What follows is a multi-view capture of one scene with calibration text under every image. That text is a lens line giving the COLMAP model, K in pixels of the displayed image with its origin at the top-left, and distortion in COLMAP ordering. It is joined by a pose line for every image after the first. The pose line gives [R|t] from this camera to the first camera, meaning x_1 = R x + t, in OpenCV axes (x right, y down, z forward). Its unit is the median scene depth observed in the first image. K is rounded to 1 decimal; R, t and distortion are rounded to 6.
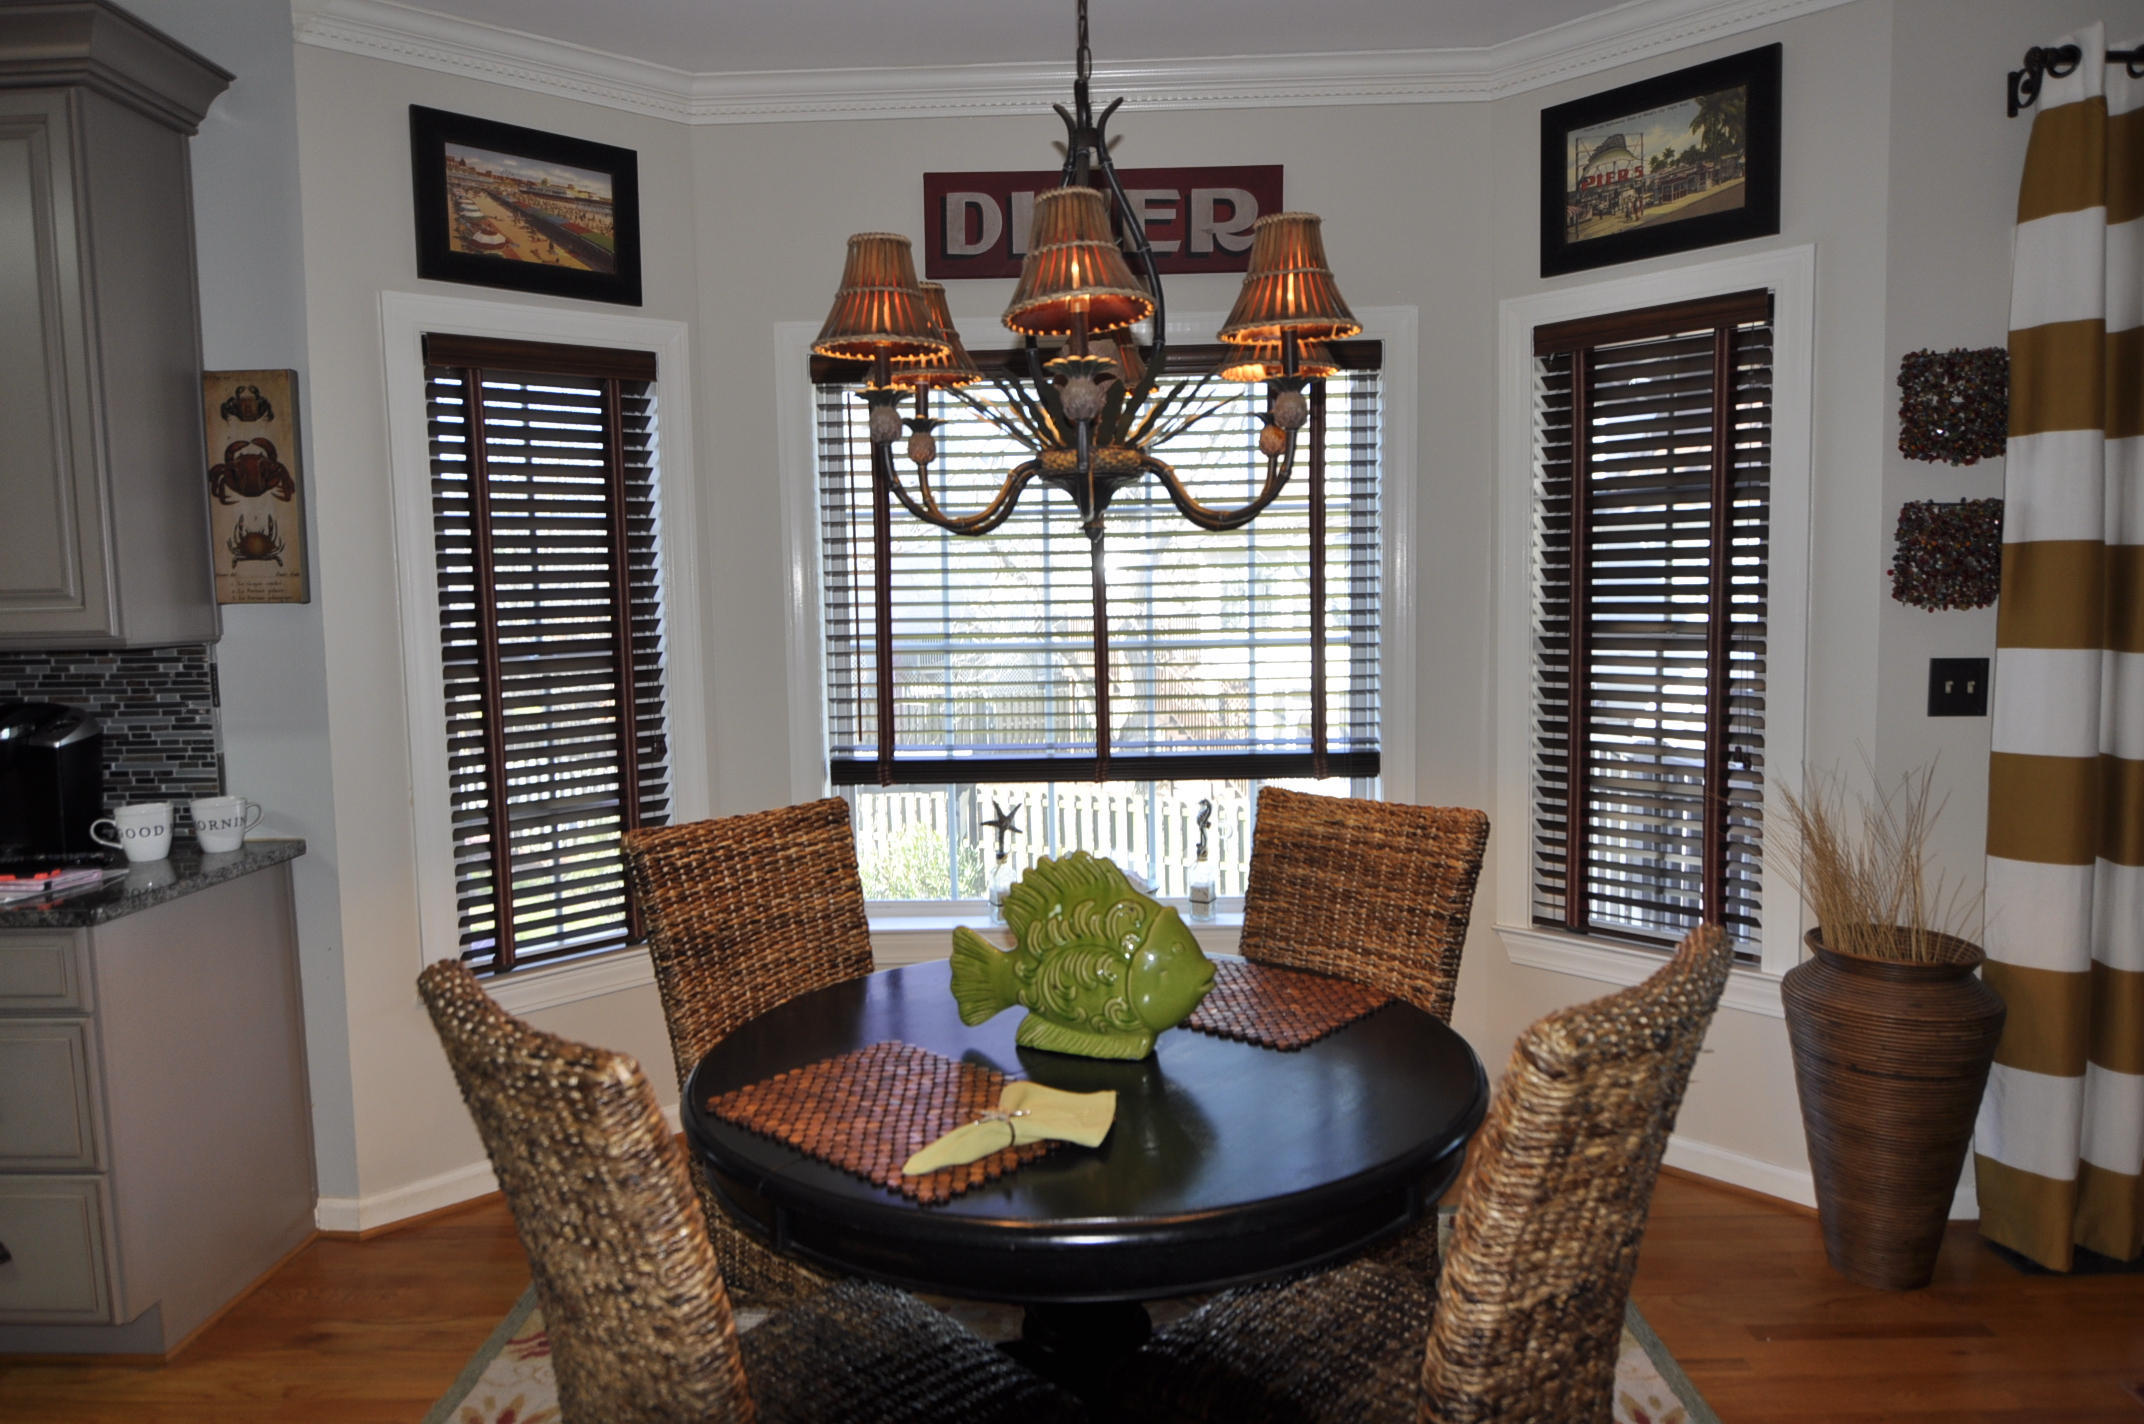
lens RADIAL K [[1382.6, 0, 1063.6], [0, 1382.6, 714.2], [0, 0, 1]] dist [-0.003219, -0.004791]
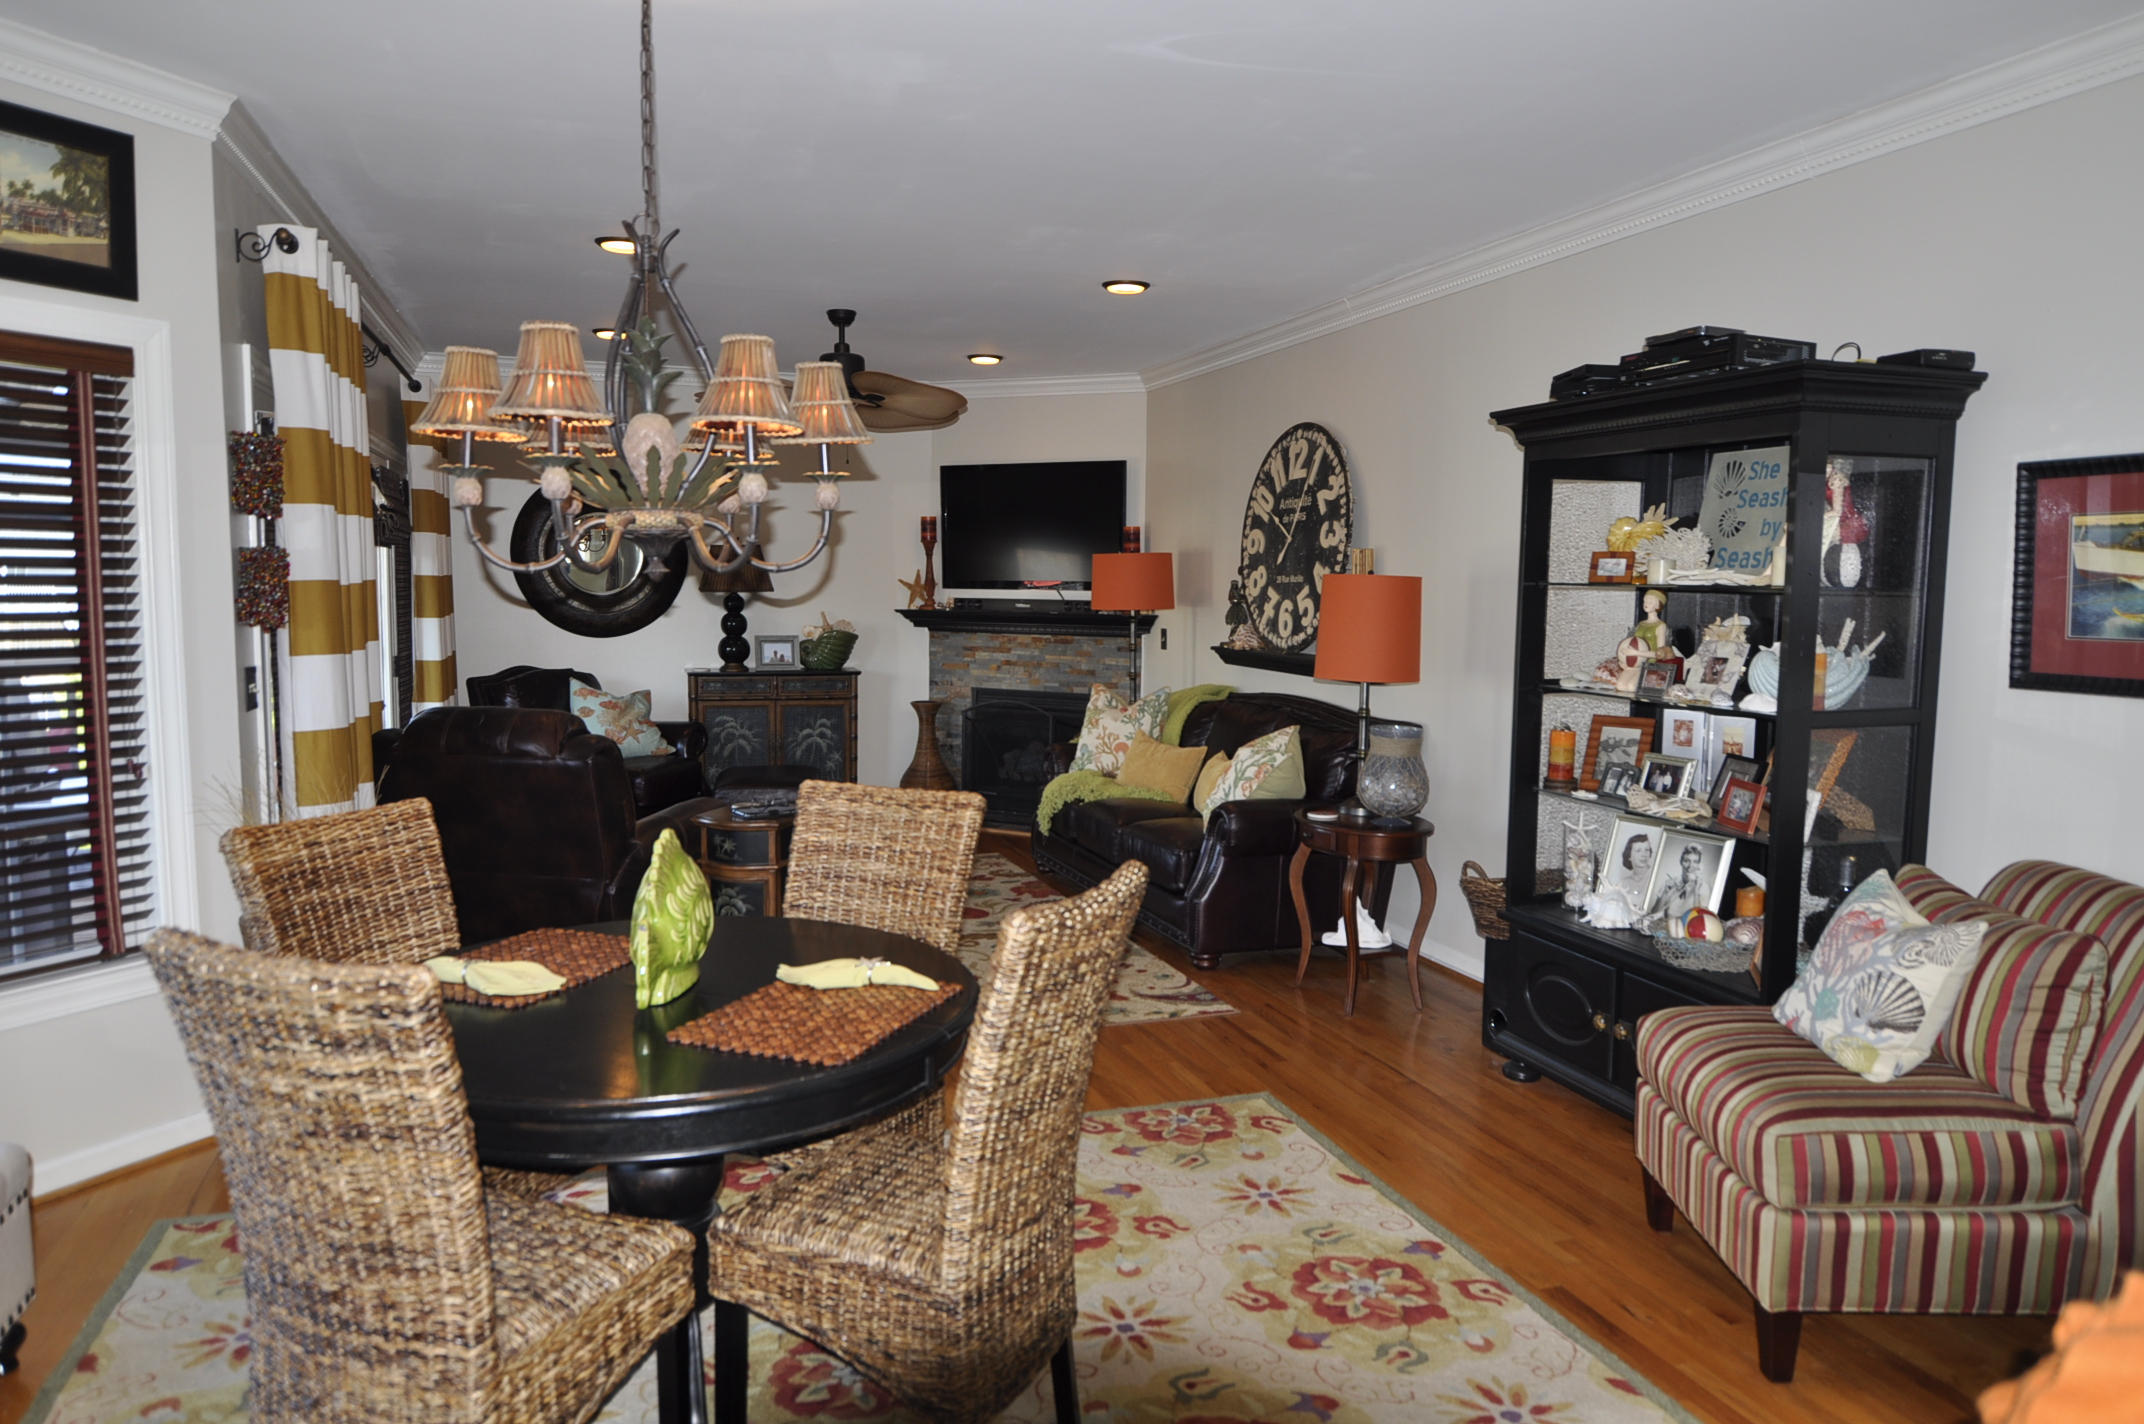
lens RADIAL K [[1420.7, 0, 1066.9], [0, 1420.7, 712.8], [0, 0, 1]] dist [0.005254, -0.018505]
pose [[-0.355514, -0.070222, 0.932029, -0.843011], [0.085002, 0.990612, 0.107059, -0.071246], [-0.930798, 0.117285, -0.346207, 0.711420]]
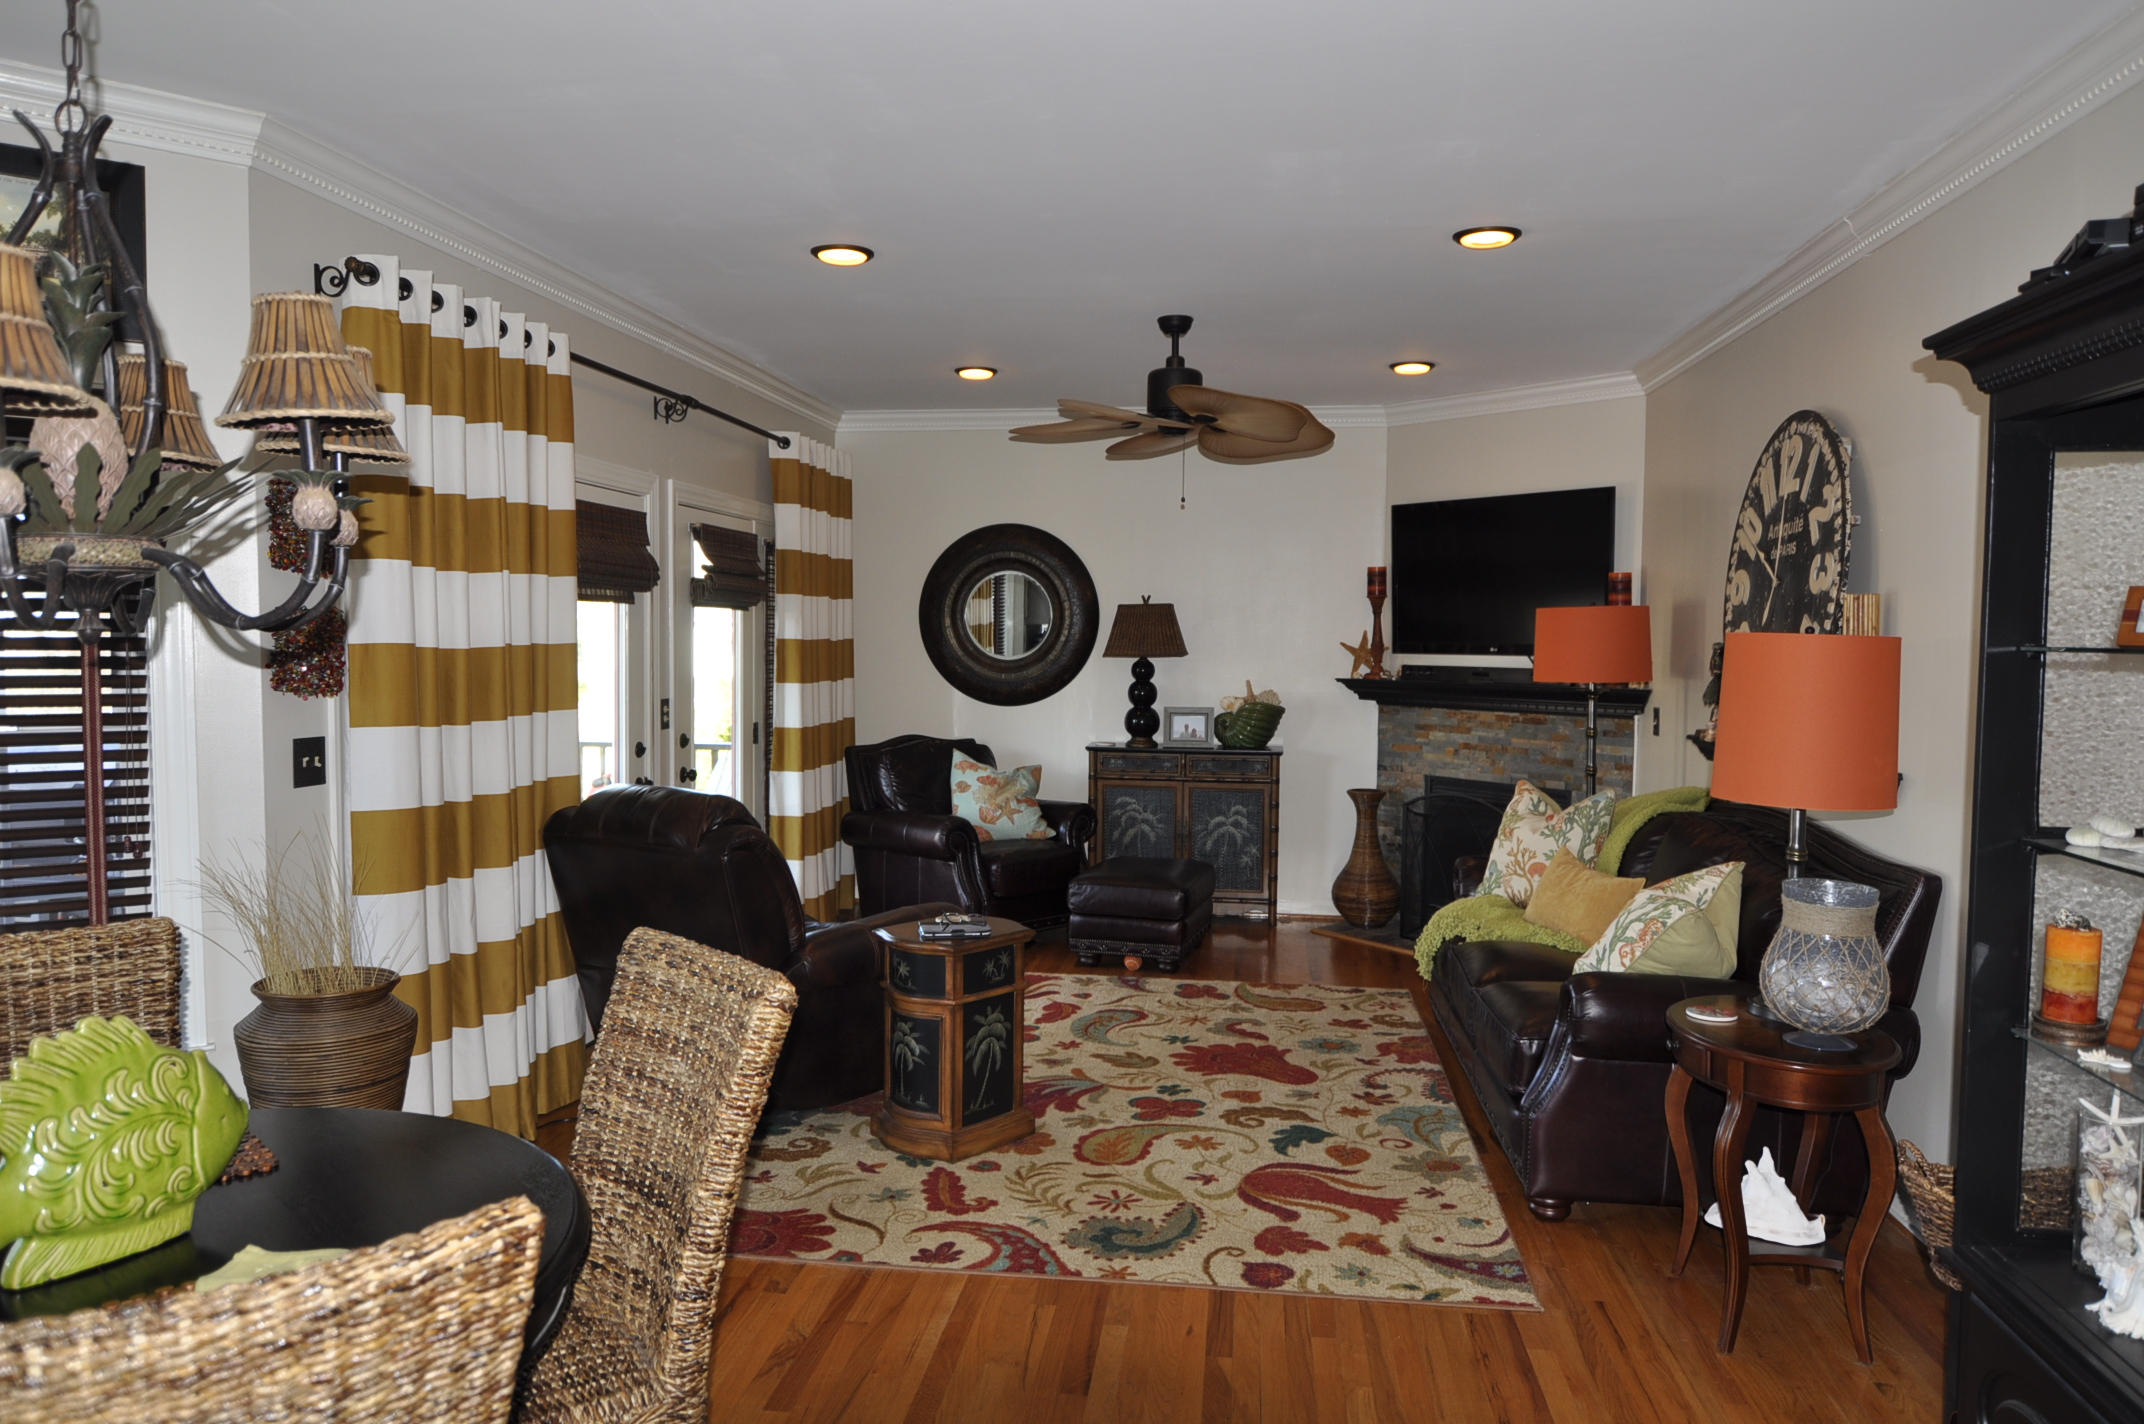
lens RADIAL K [[1449.5, 0, 1064.5], [0, 1449.5, 716.8], [0, 0, 1]] dist [0.009549, -0.029245]
pose [[0.100357, -0.033325, 0.994393, -0.506441], [0.083153, 0.996223, 0.024994, -0.033488], [-0.991471, 0.080179, 0.102749, 0.209315]]
